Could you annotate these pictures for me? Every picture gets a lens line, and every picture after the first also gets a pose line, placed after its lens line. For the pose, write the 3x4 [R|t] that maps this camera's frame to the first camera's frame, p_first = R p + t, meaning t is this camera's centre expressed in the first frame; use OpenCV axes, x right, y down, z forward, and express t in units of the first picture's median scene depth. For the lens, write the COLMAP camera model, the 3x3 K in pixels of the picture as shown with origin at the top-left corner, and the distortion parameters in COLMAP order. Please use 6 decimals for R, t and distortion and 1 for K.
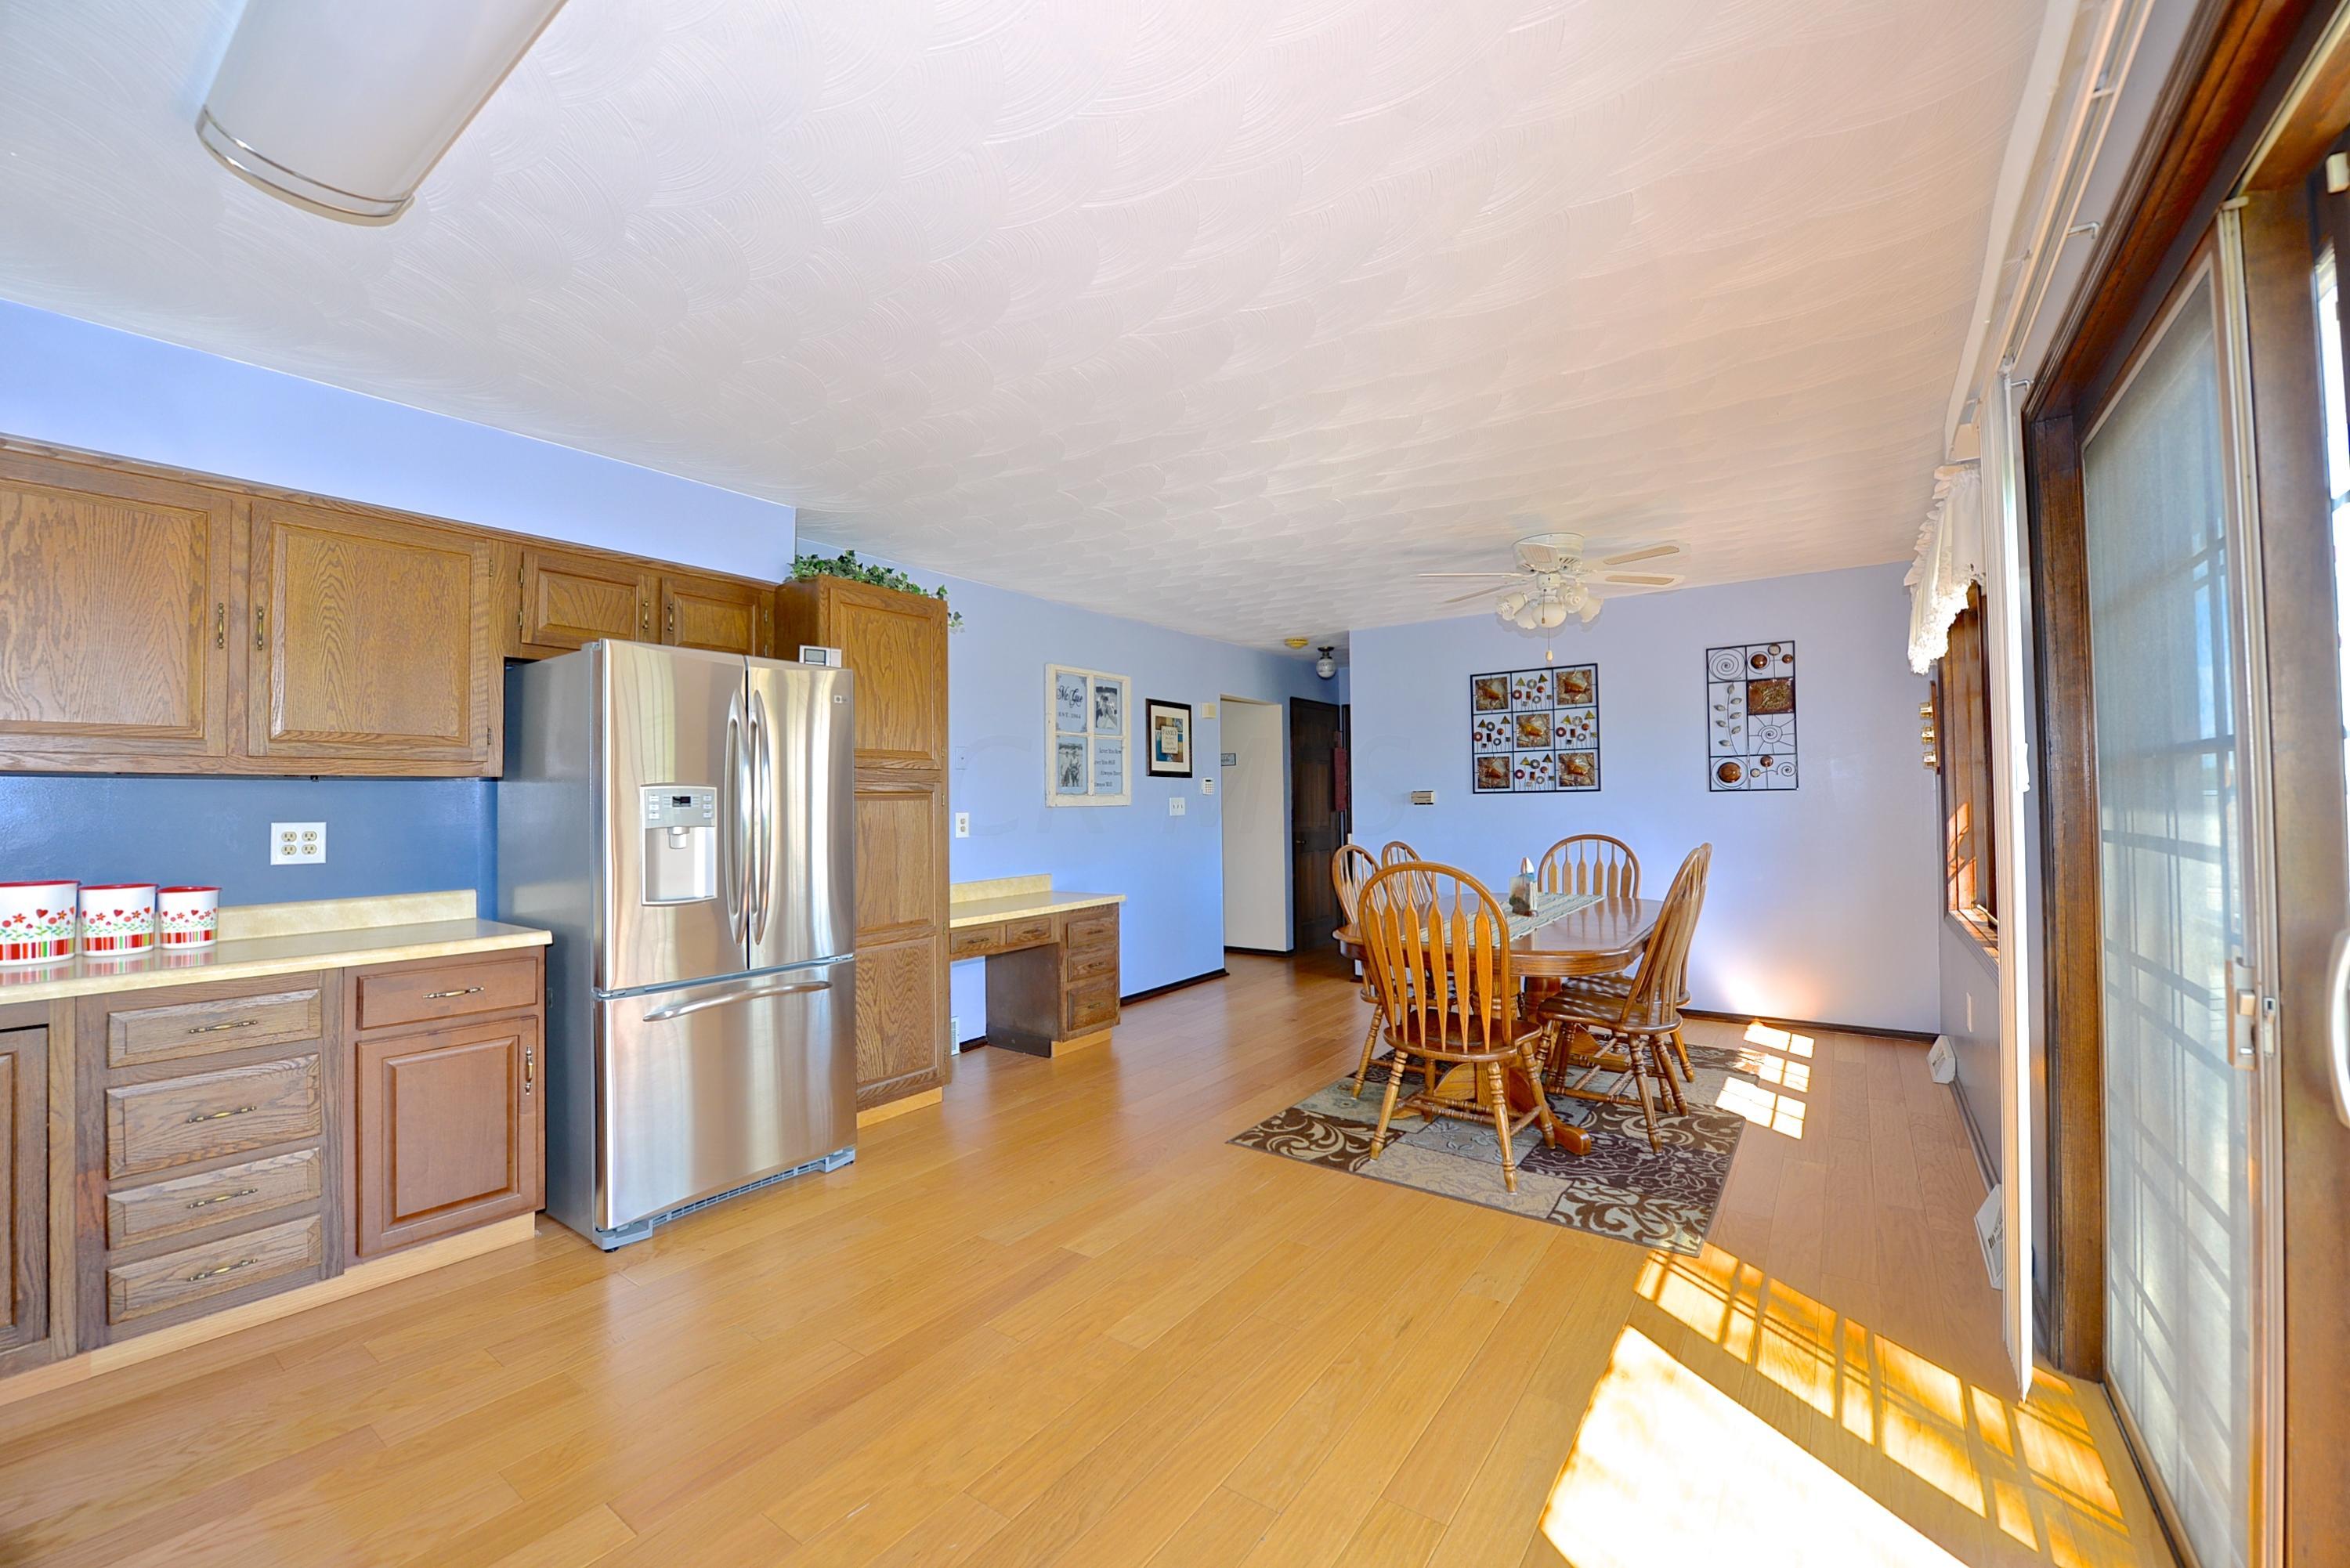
lens RADIAL K [[941.1, 0, 1185.1], [0, 941.1, 782.8], [0, 0, 1]] dist [-0.000092, 0.000001]
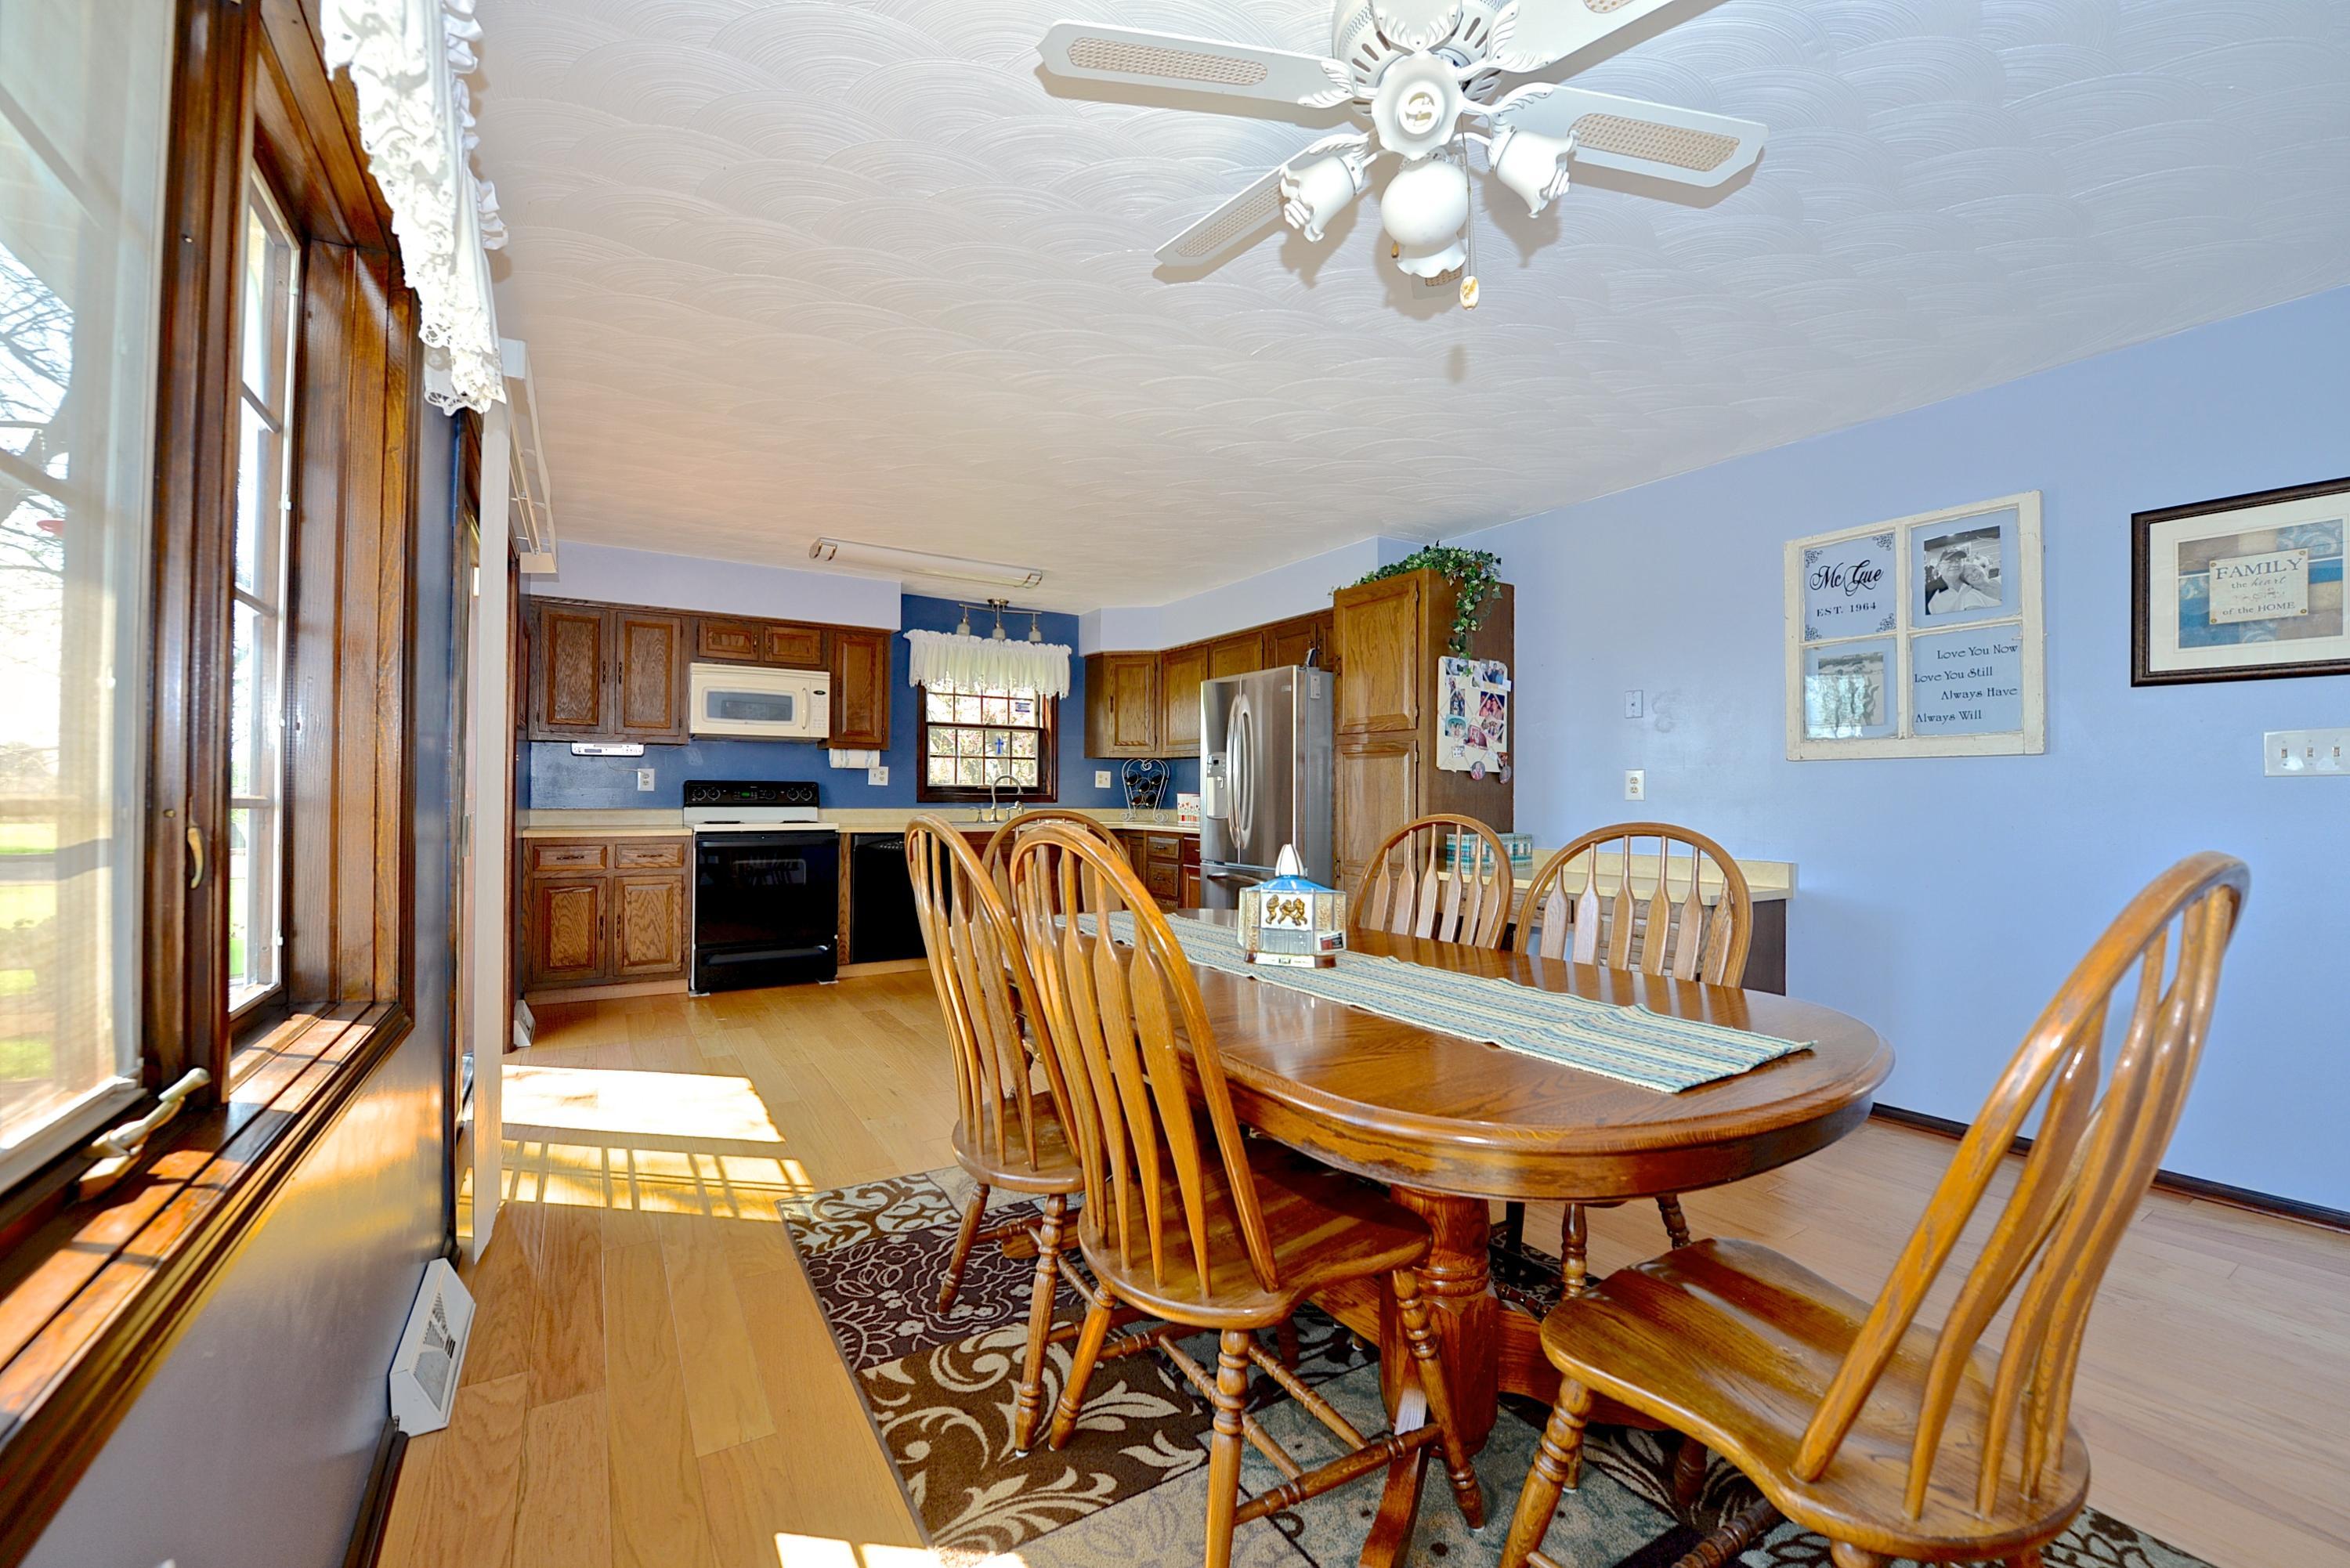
lens RADIAL K [[941.1, 0, 1185.1], [0, 941.1, 782.8], [0, 0, 1]] dist [-0.000092, 0.000001]
pose [[-0.378567, 0.005747, -0.925556, 0.983668], [0.021073, 0.999775, -0.002411, 0.054559], [0.925334, -0.020417, -0.378603, 1.353074]]
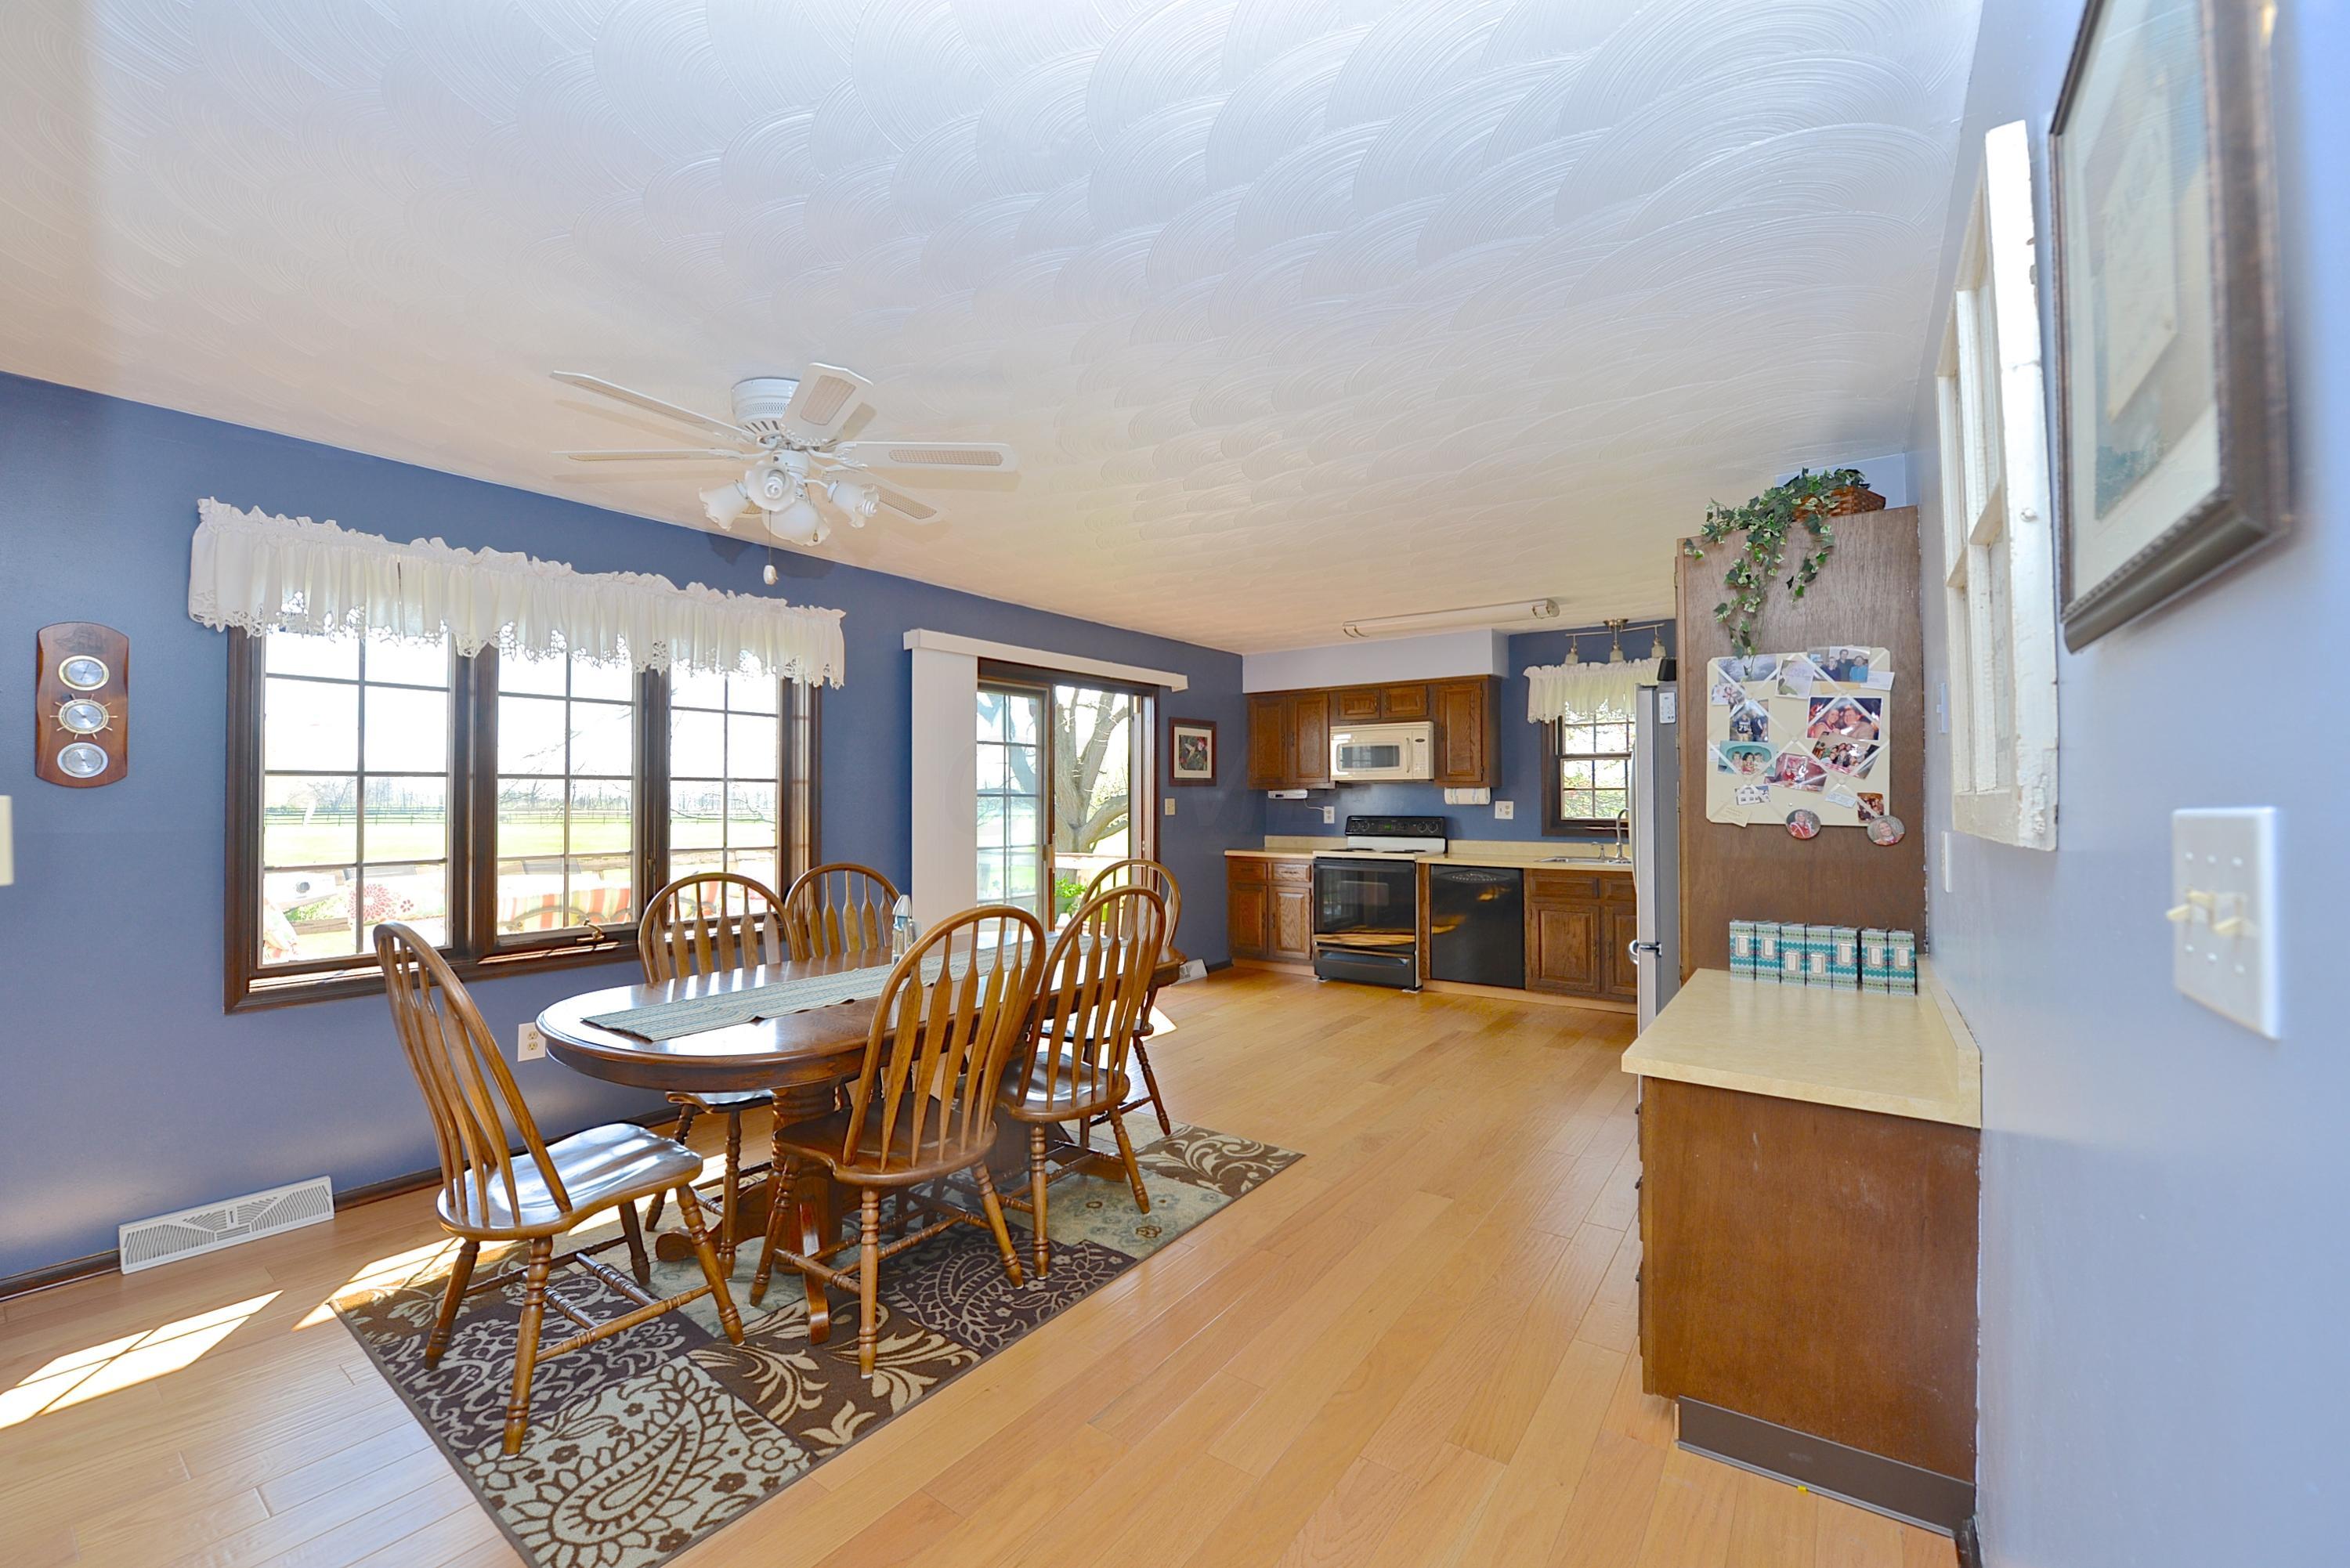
lens RADIAL K [[941.1, 0, 1185.1], [0, 941.1, 782.8], [0, 0, 1]] dist [-0.000092, 0.000001]
pose [[-0.999787, 0.019160, -0.007660, 0.173997], [0.019433, 0.999114, -0.037324, 0.026593], [0.006938, -0.037465, -0.999274, 2.054960]]
